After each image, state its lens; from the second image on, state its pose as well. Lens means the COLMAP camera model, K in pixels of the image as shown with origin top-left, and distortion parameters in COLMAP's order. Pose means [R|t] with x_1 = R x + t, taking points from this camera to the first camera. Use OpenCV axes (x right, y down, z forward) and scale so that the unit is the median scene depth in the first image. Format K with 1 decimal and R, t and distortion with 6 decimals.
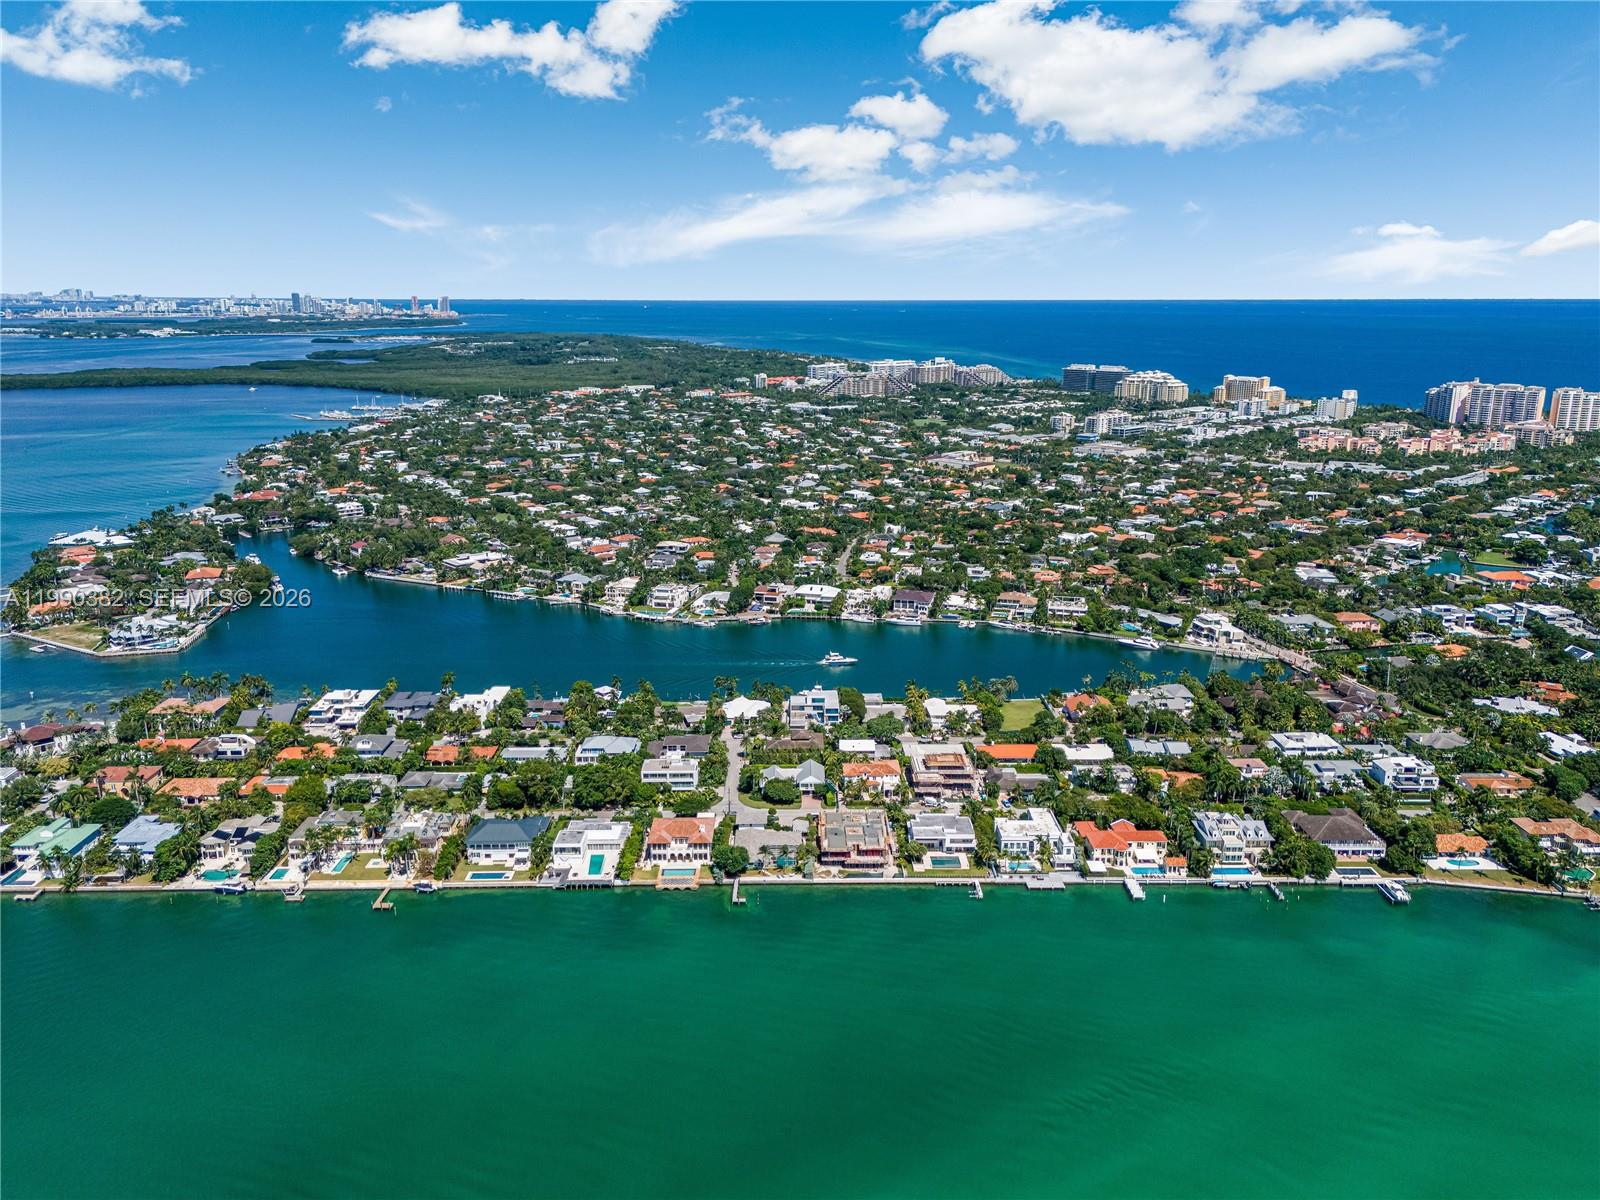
lens RADIAL K [[1093.6, 0, 800.0], [0, 1093.6, 600.0], [0, 0, 1]] dist [0.074397, -0.058450]
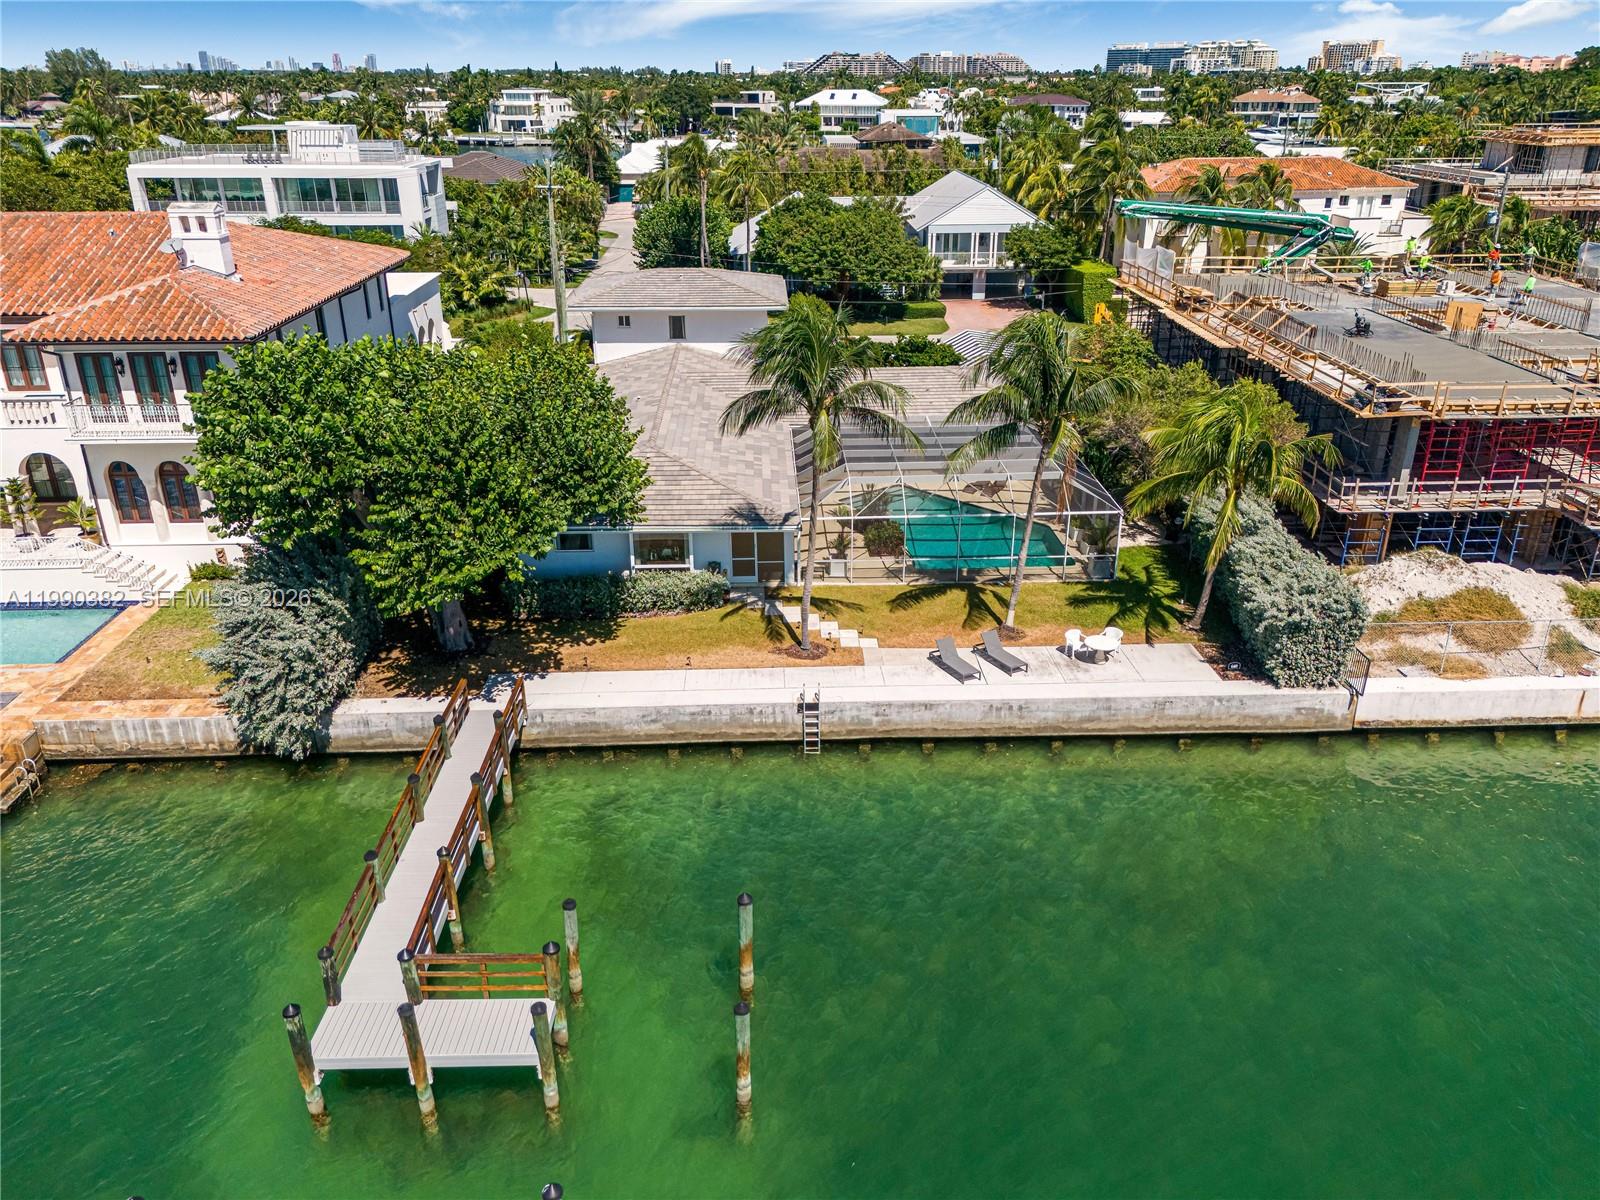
lens RADIAL K [[1093.6, 0, 800.0], [0, 1093.6, 600.0], [0, 0, 1]] dist [0.074397, -0.058450]
pose [[0.999707, -0.009730, 0.022172, -0.035126], [0.006080, 0.987246, 0.159087, 0.231611], [-0.023437, -0.158905, 0.987016, 0.909460]]
